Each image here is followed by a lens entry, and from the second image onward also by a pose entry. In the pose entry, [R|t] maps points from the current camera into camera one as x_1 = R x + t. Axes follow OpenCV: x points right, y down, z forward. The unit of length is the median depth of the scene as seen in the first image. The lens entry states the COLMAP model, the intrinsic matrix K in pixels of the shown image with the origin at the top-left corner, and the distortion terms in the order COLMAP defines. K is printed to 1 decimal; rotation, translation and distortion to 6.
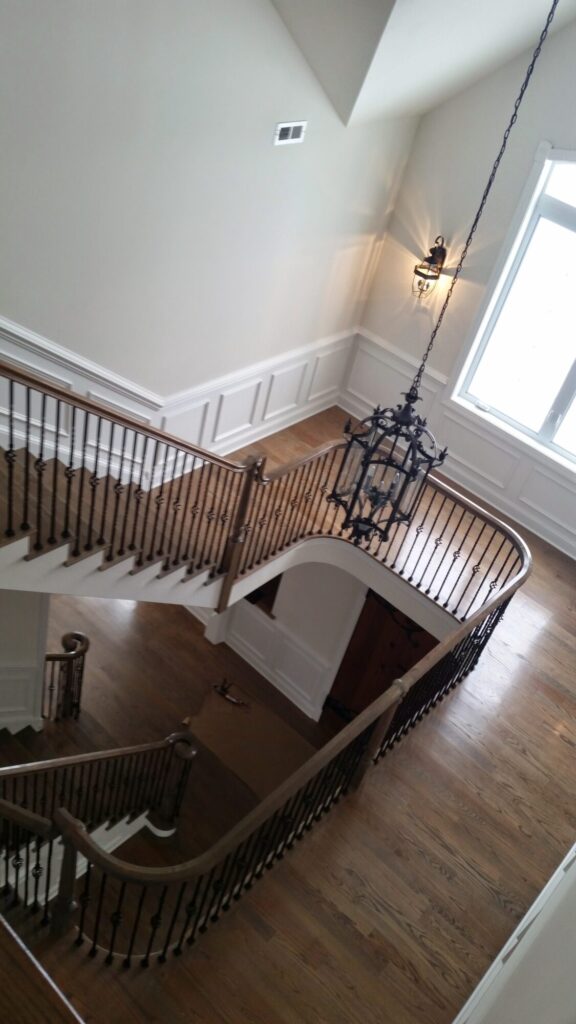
lens RADIAL K [[831.6, 0, 291.6], [0, 831.6, 509.9], [0, 0, 1]] dist [0.132244, -0.272447]
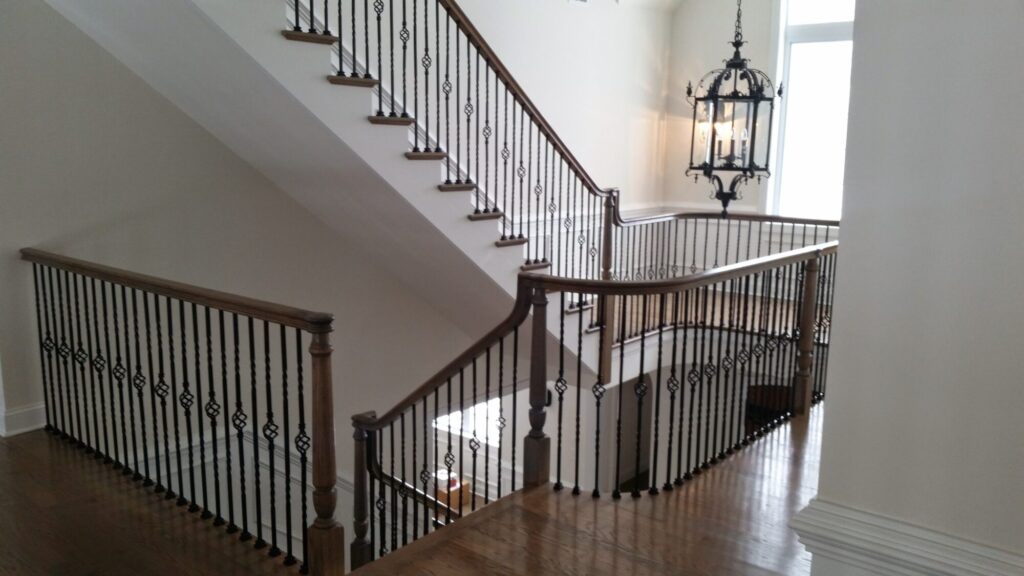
lens RADIAL K [[831.6, 0, 504.6], [0, 831.6, 295.8], [0, 0, 1]] dist [0.132244, -0.272447]
pose [[0.978488, -0.205111, -0.022137, -0.167429], [0.169324, 0.859766, -0.481801, 0.515743], [0.117856, 0.467689, 0.876001, 0.071030]]
